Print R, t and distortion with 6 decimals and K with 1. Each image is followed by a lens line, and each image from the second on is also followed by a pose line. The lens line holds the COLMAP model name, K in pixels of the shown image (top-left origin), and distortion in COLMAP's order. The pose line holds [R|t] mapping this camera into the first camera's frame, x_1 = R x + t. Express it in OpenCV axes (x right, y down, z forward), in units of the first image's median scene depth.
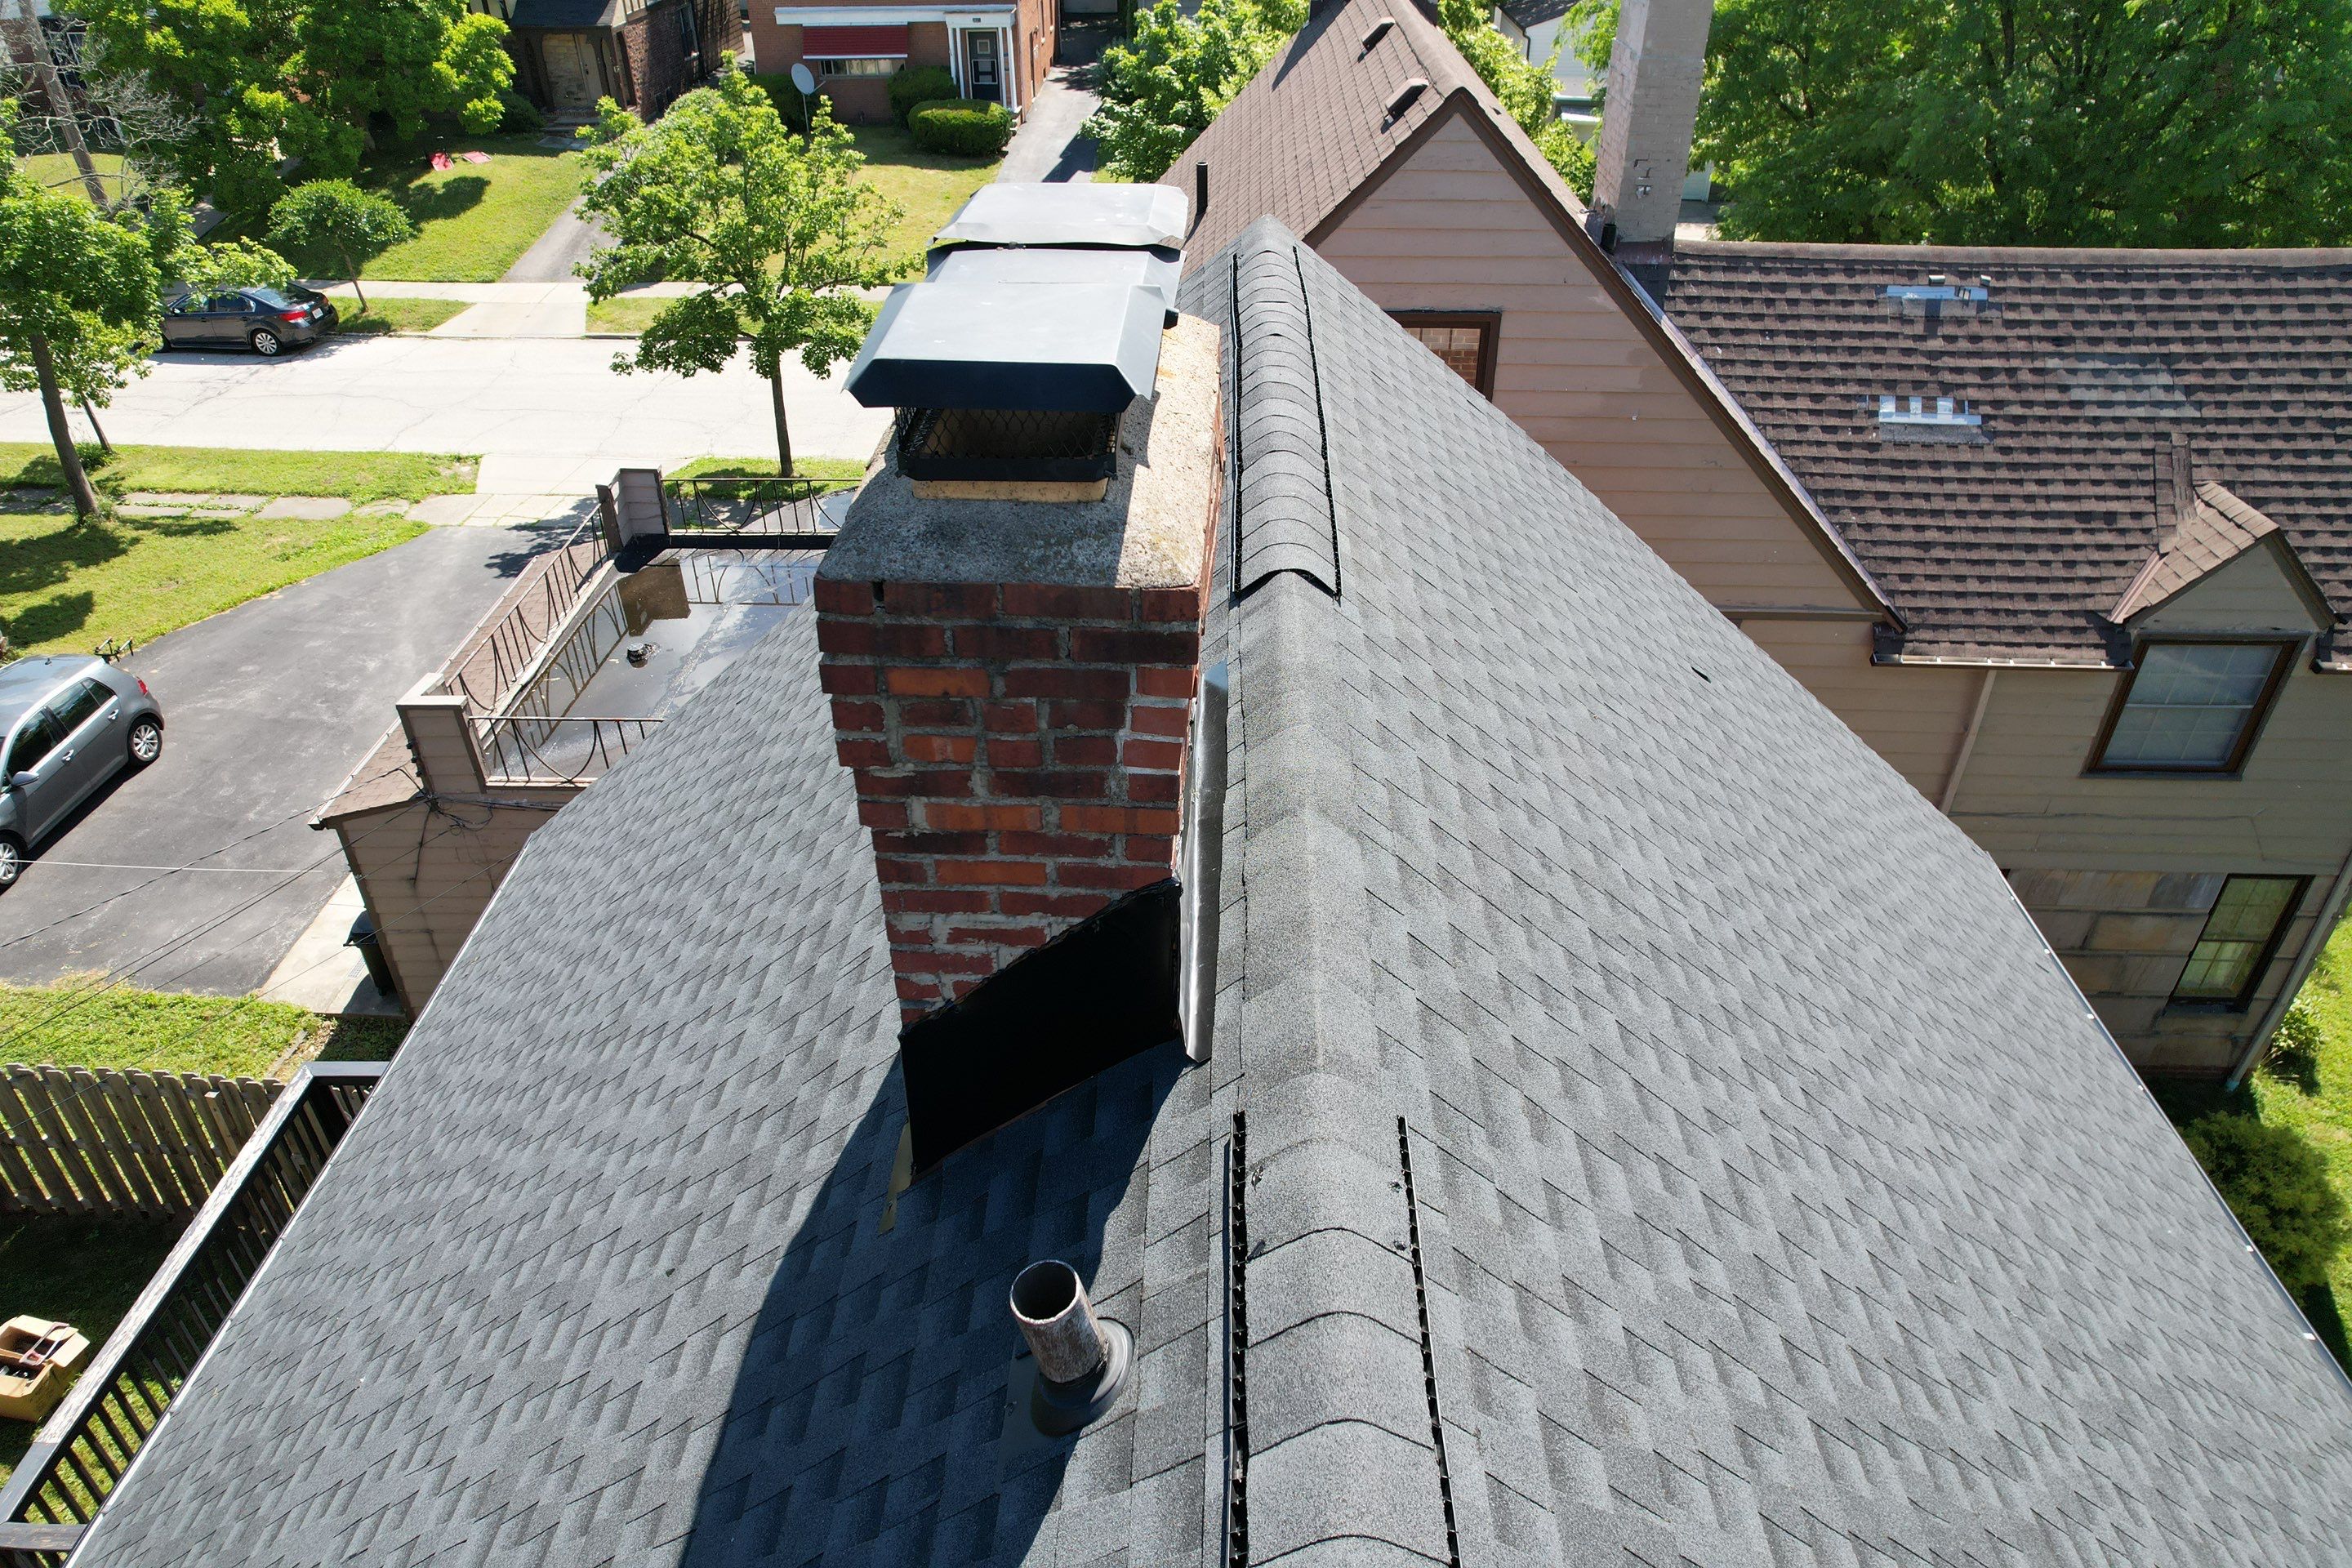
lens RADIAL K [[1505.4, 0, 1171.5], [0, 1505.4, 794.9], [0, 0, 1]] dist [-0.072250, 0.067957]
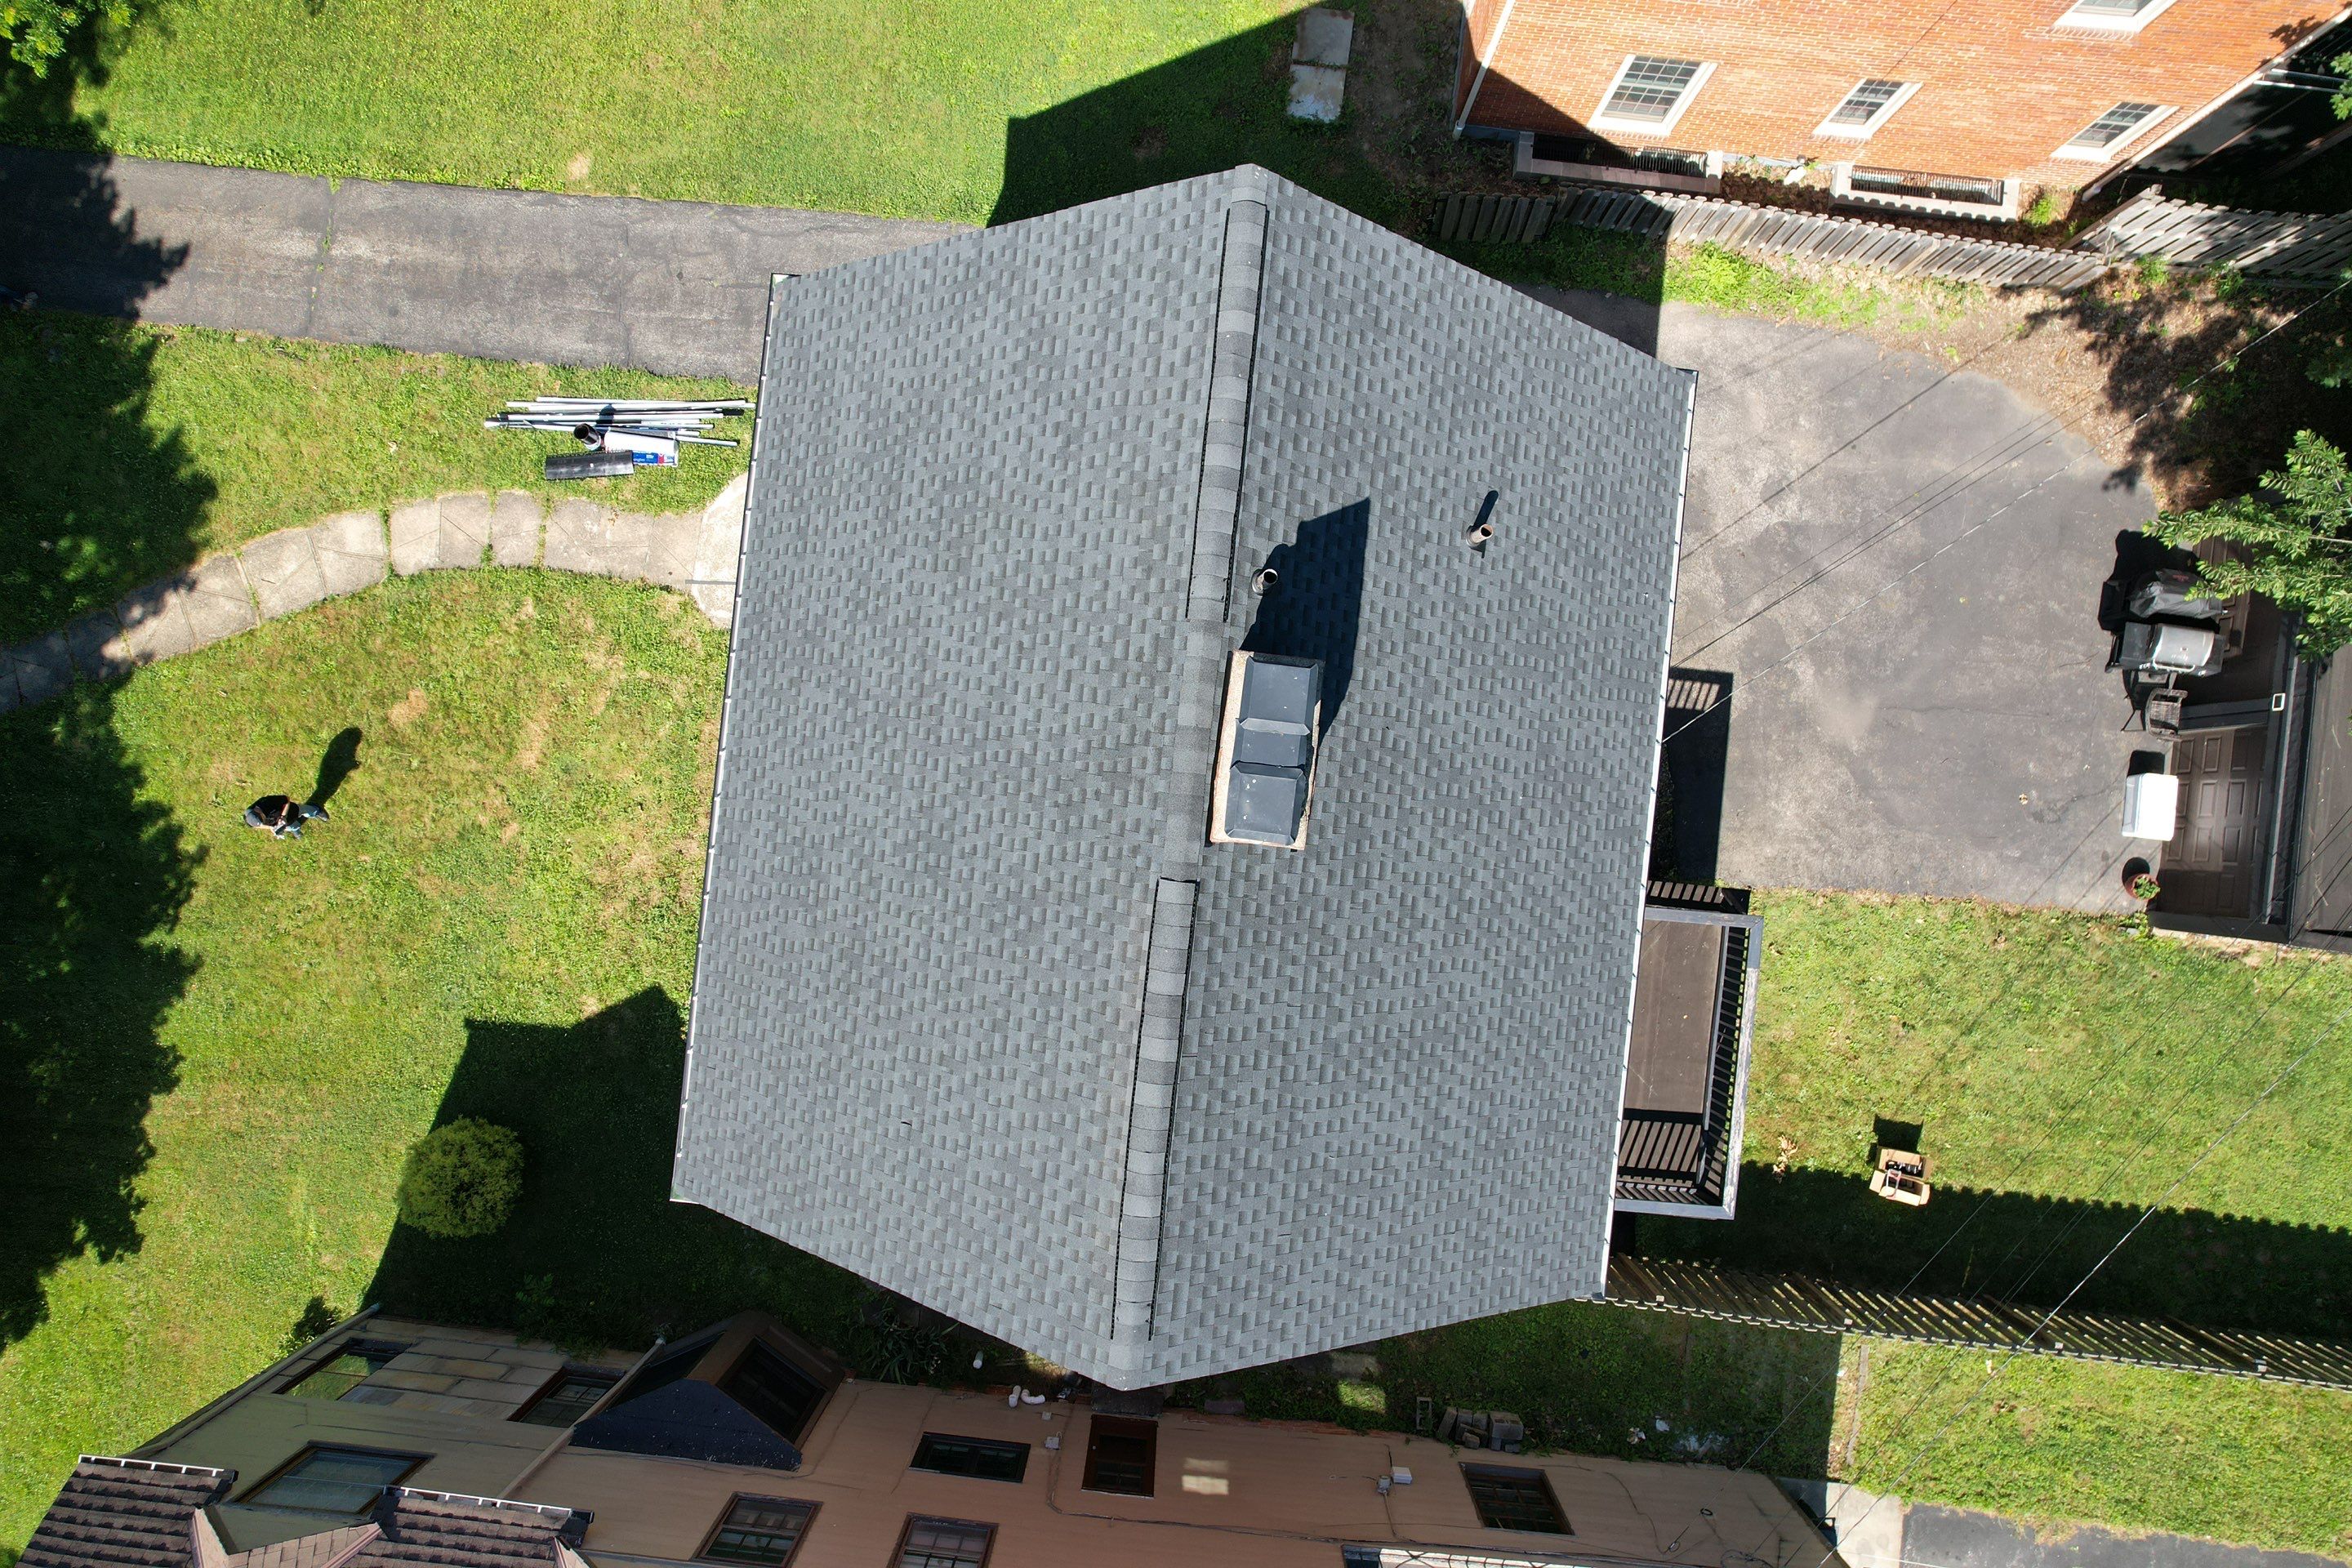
lens RADIAL K [[1555.2, 0, 1174.6], [0, 1555.2, 784.1], [0, 0, 1]] dist [-0.099161, 0.090105]
pose [[-0.997549, -0.069046, 0.011375, 0.075645], [0.047502, -0.548791, 0.834609, -2.684395], [-0.051384, 0.833103, 0.550725, -0.742592]]
